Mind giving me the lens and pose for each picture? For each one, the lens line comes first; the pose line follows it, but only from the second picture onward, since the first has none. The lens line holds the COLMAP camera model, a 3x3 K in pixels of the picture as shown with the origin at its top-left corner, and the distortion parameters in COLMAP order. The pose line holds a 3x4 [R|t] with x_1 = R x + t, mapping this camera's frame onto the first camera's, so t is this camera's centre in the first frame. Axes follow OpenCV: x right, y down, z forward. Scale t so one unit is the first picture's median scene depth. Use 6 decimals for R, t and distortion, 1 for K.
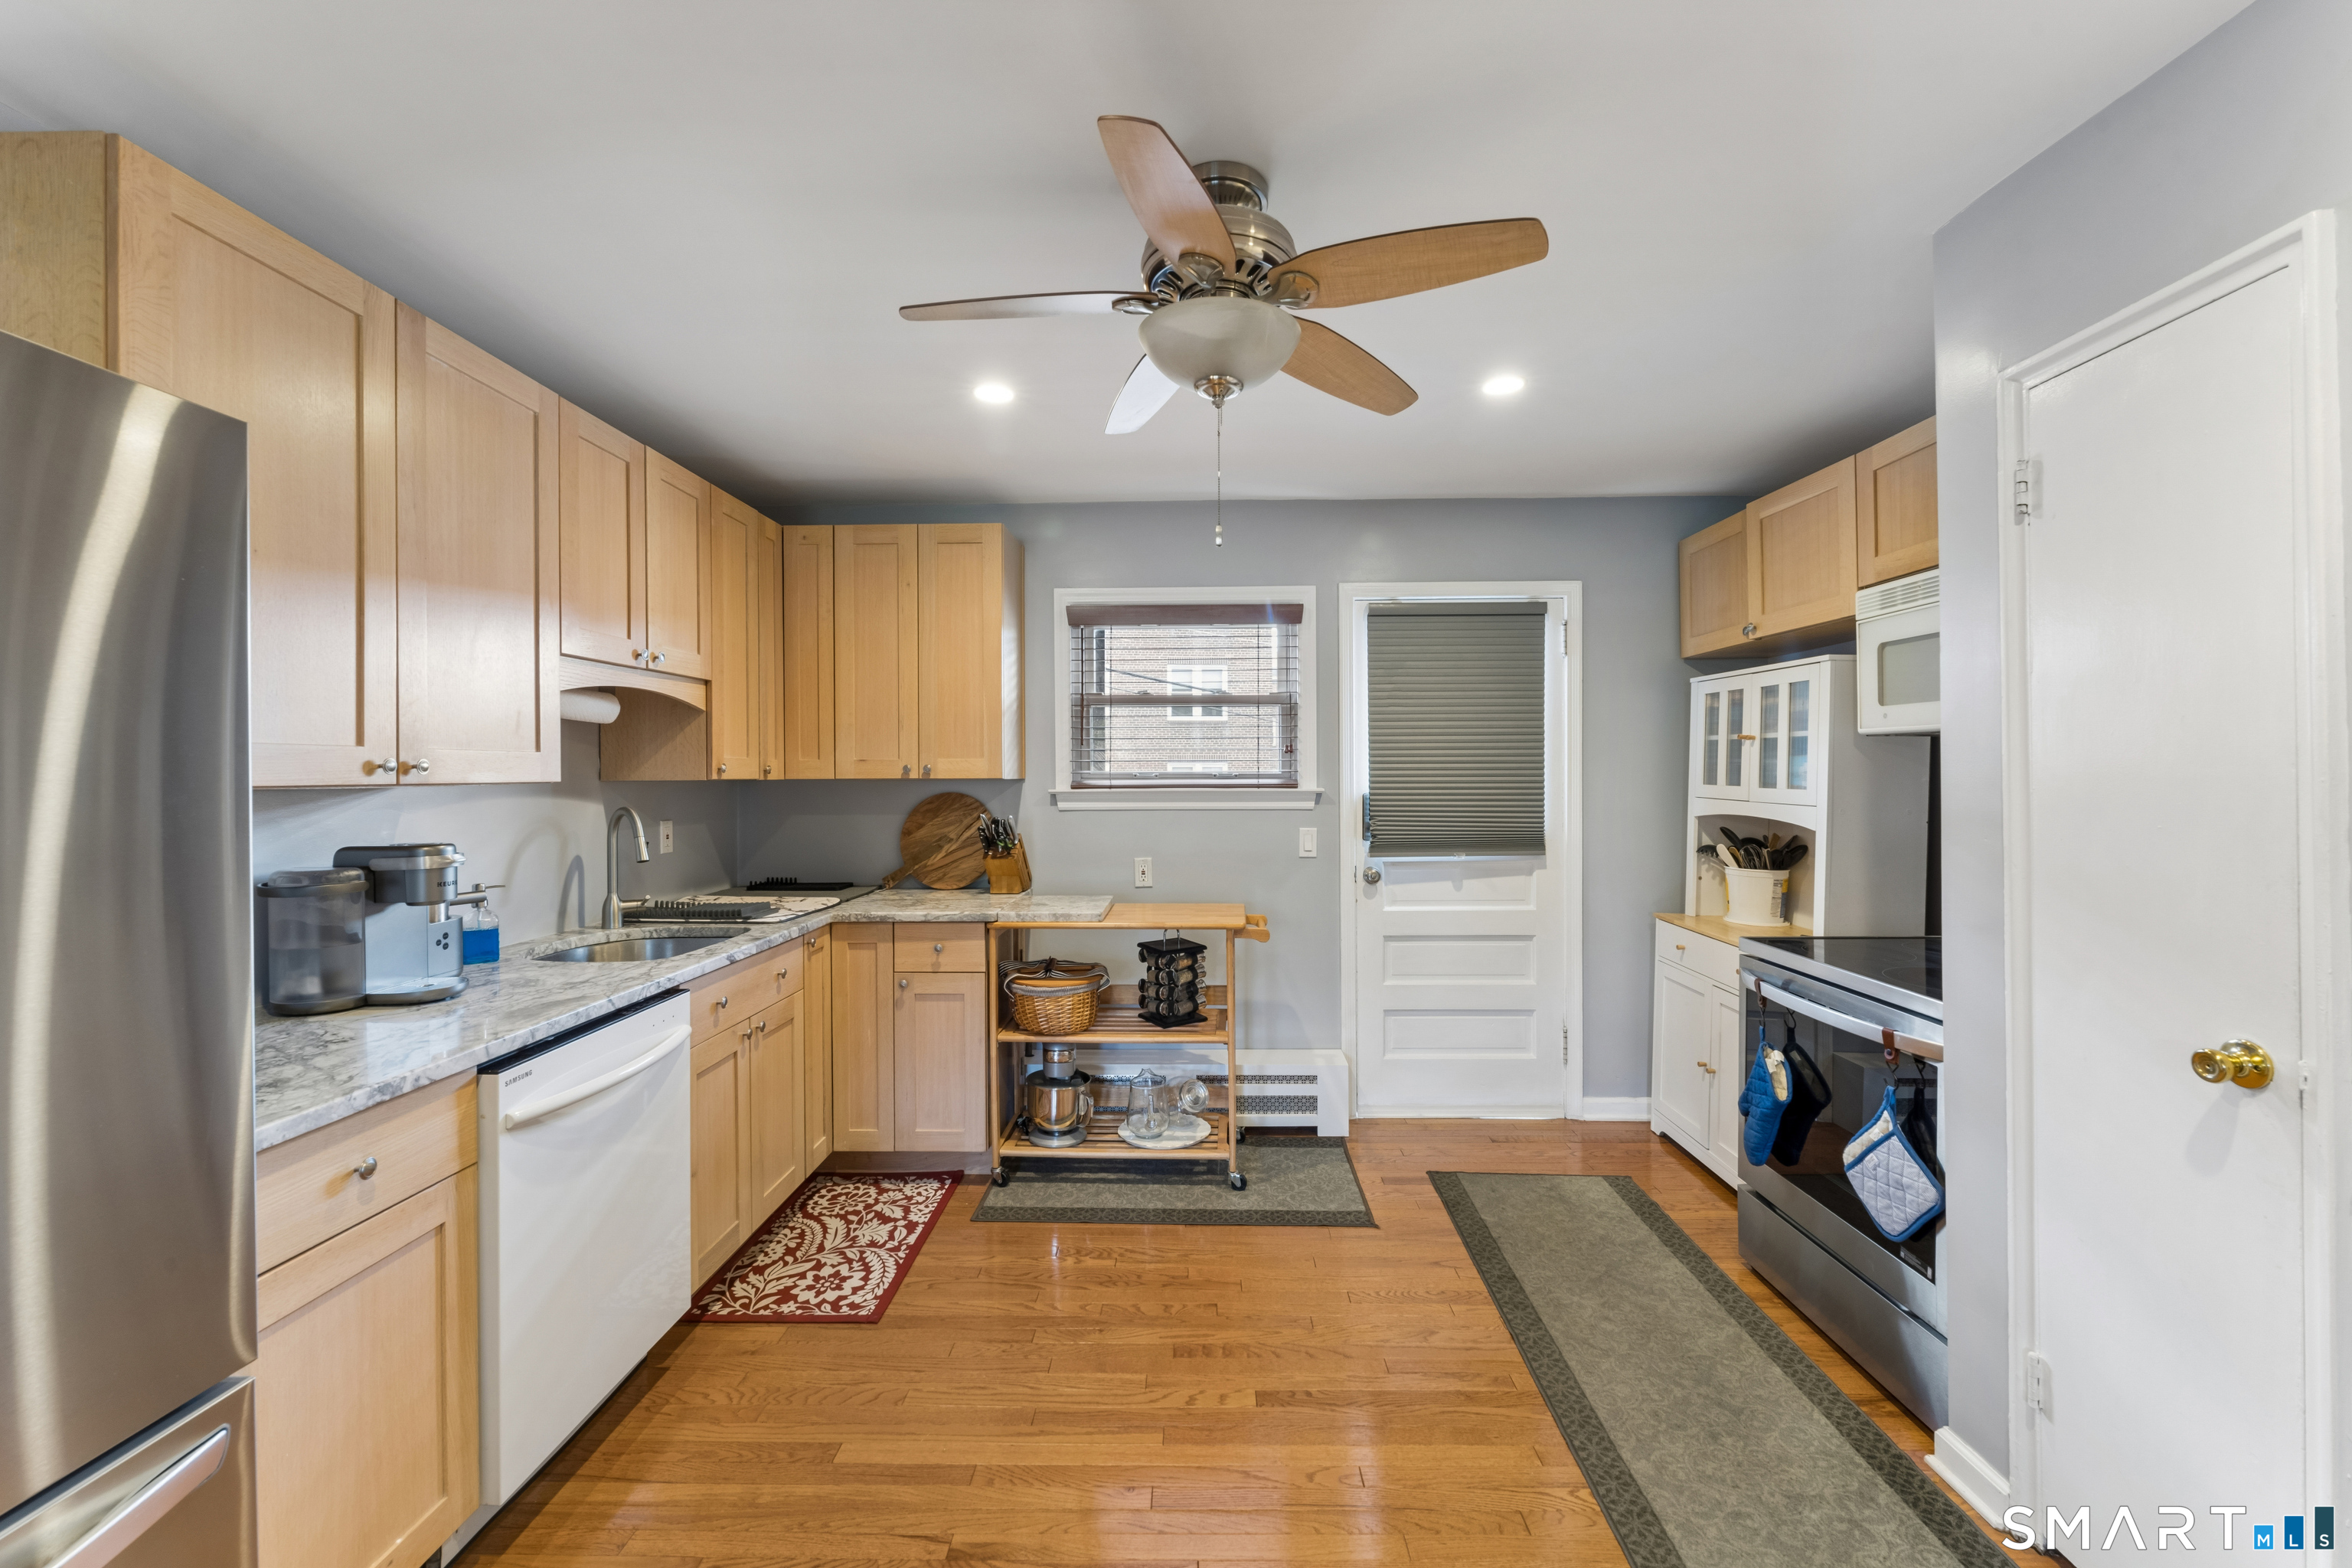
lens RADIAL K [[945.7, 0, 1175.2], [0, 945.7, 775.8], [0, 0, 1]] dist [-0.002802, 0.000022]
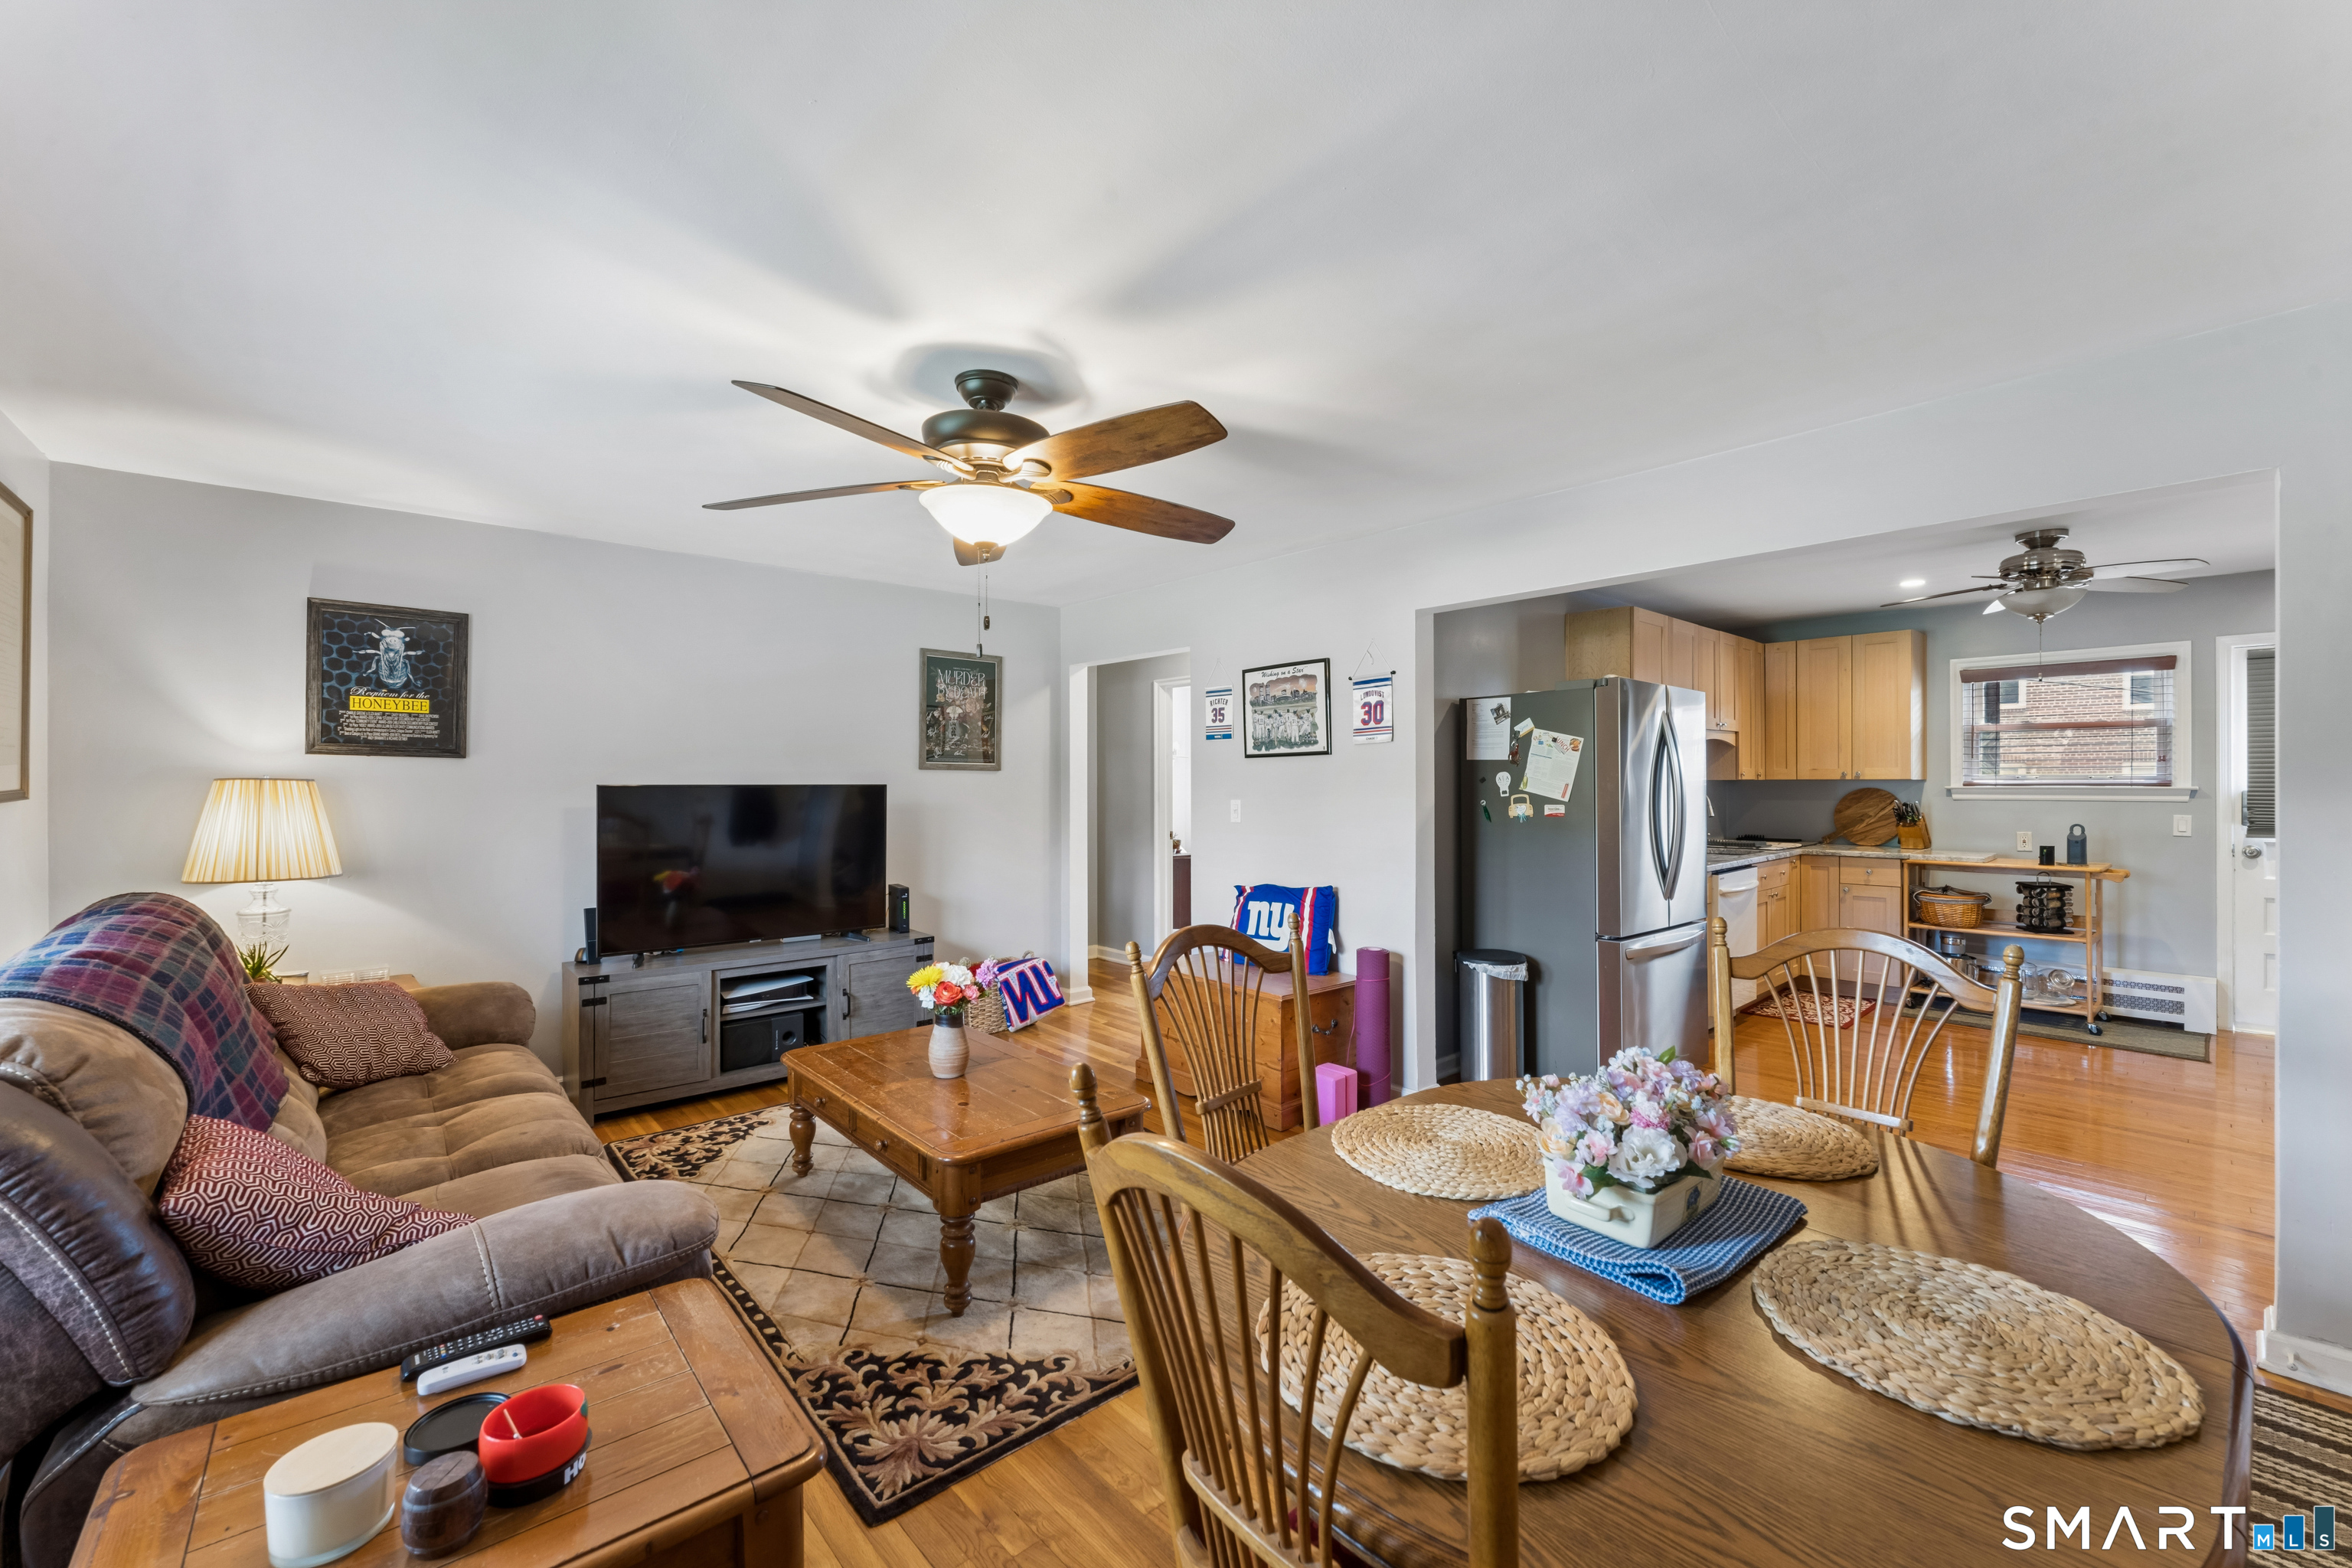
lens RADIAL K [[945.7, 0, 1176.7], [0, 945.7, 784.0], [0, 0, 1]] dist [-0.002802, 0.000022]
pose [[0.690197, 0.004160, -0.723609, 0.147247], [-0.000818, 0.999987, 0.004969, 0.004012], [0.723621, -0.002838, 0.690192, -1.232772]]
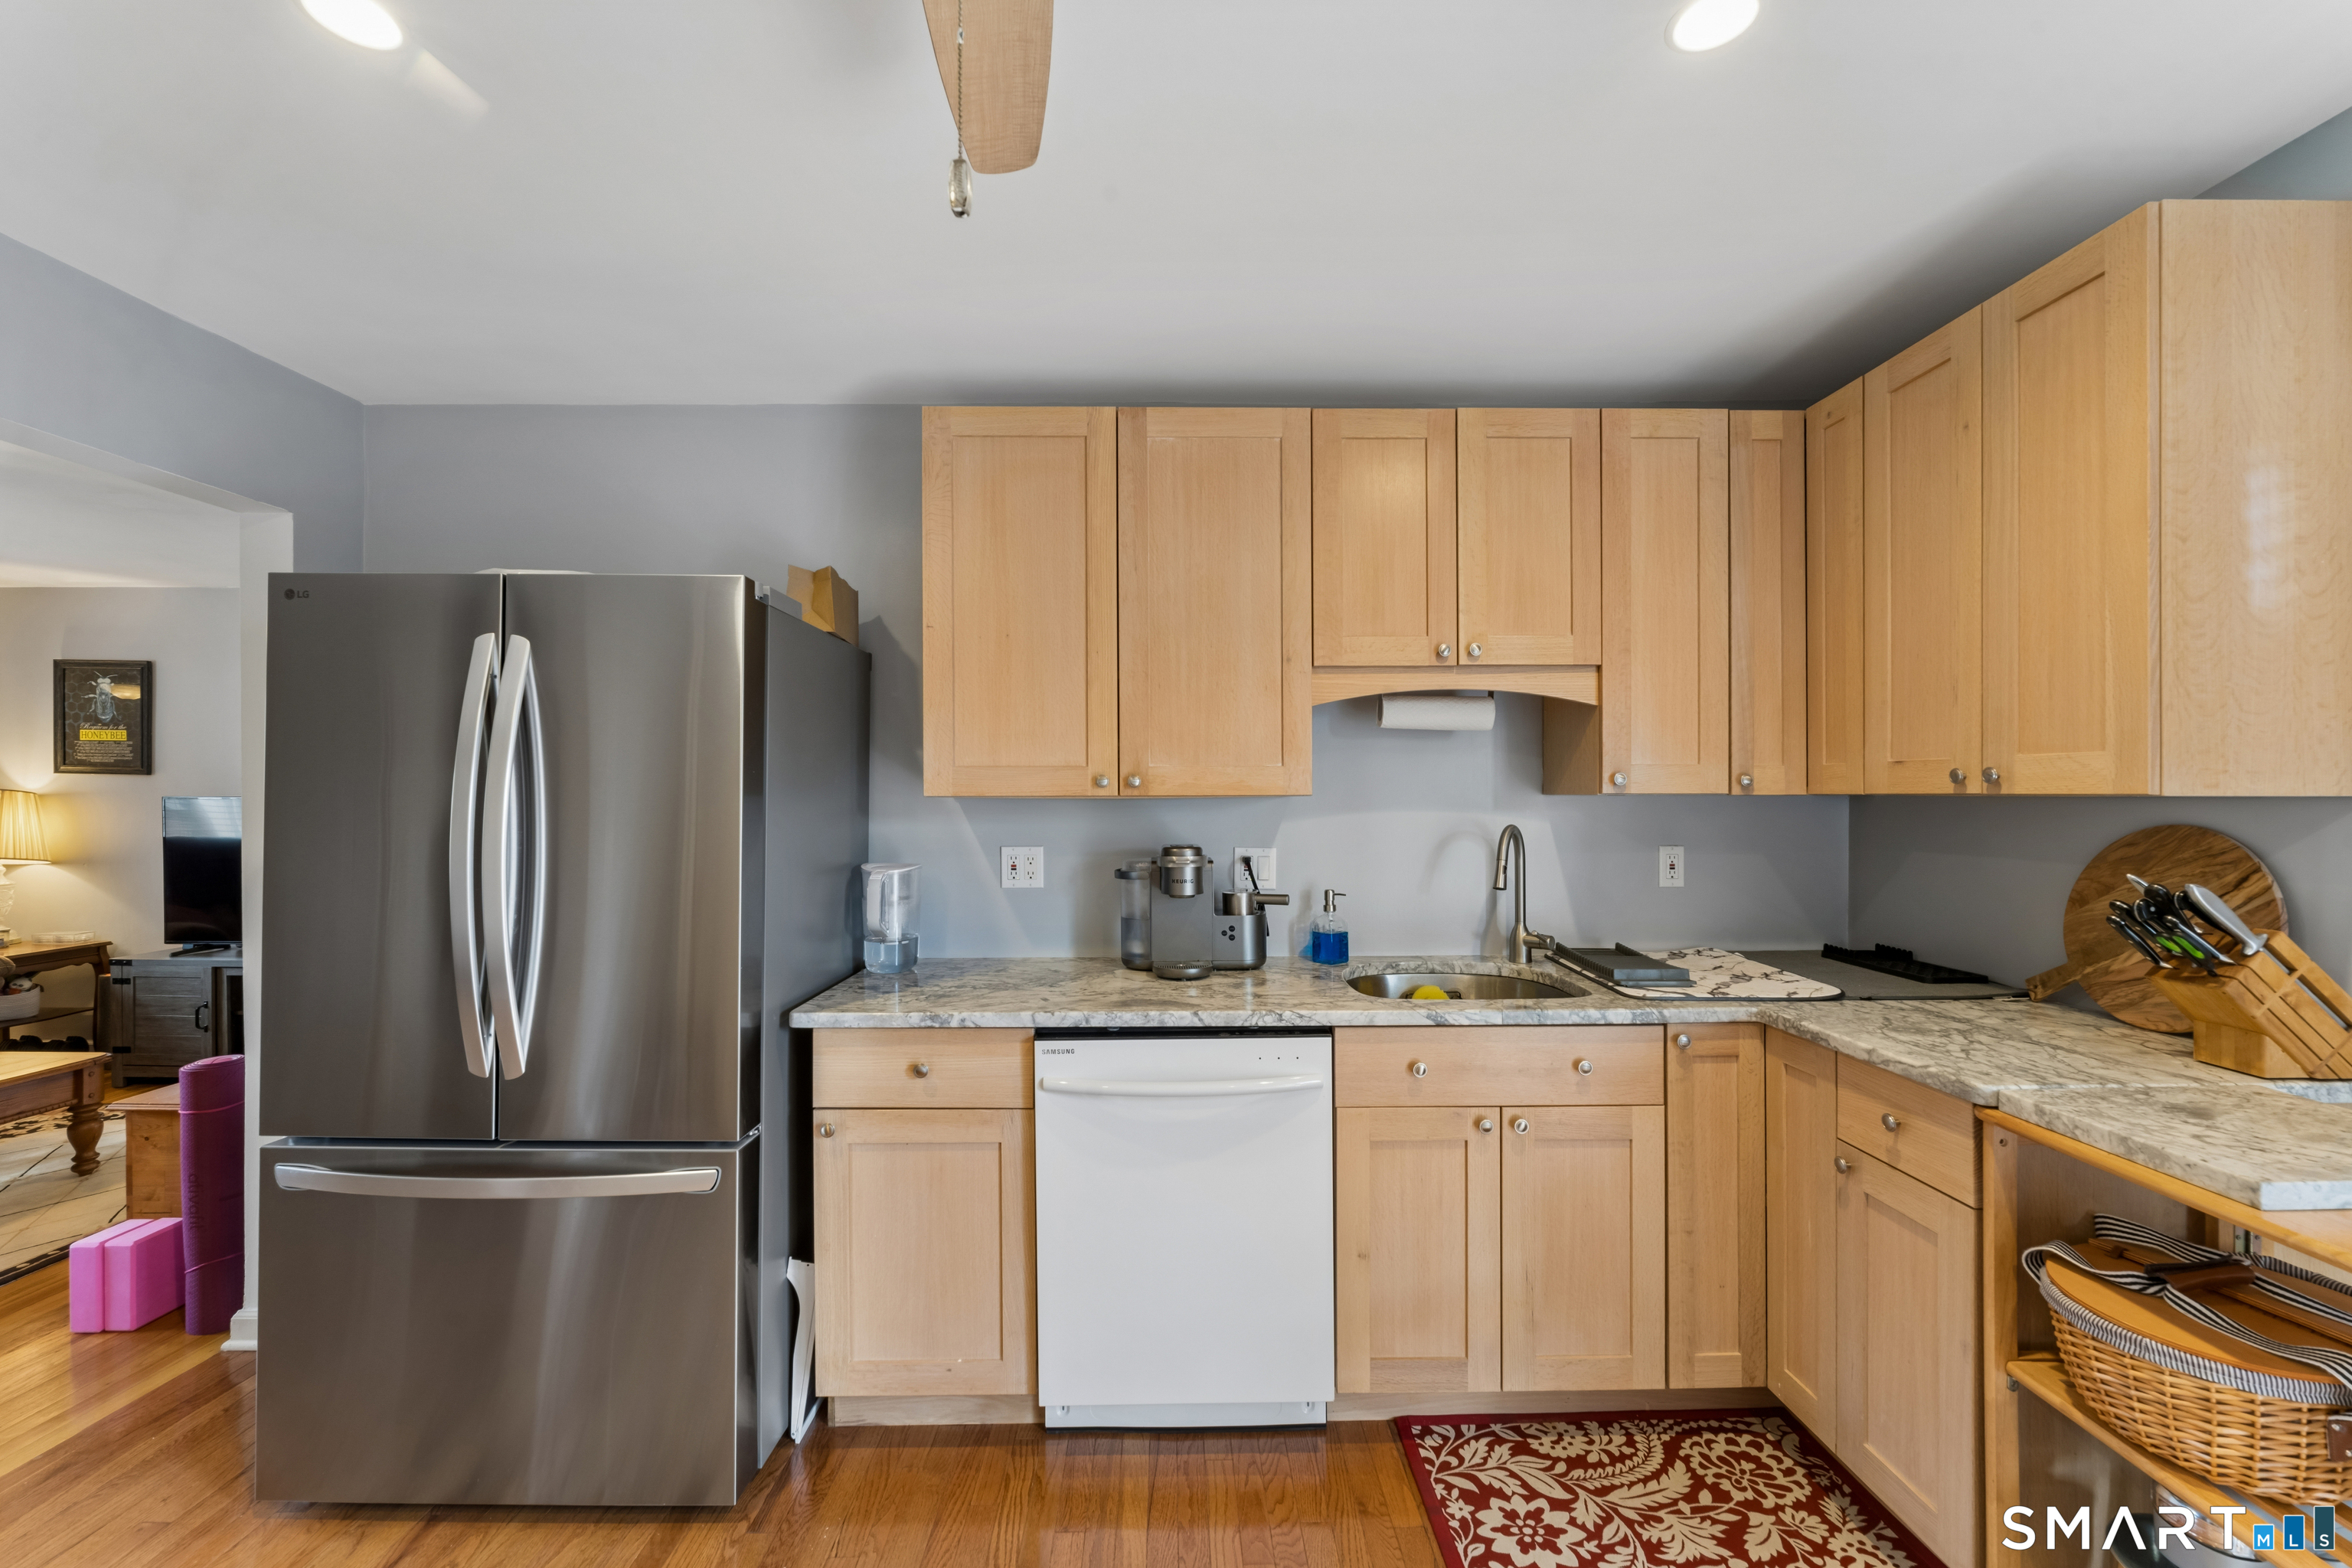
lens RADIAL K [[945.7, 0, 1172.9], [0, 945.7, 794.6], [0, 0, 1]] dist [-0.002802, 0.000022]
pose [[0.045850, 0.005389, -0.998934, 0.245987], [-0.000474, 0.999985, 0.005373, 0.000452], [0.998948, 0.000227, 0.045852, 0.581448]]
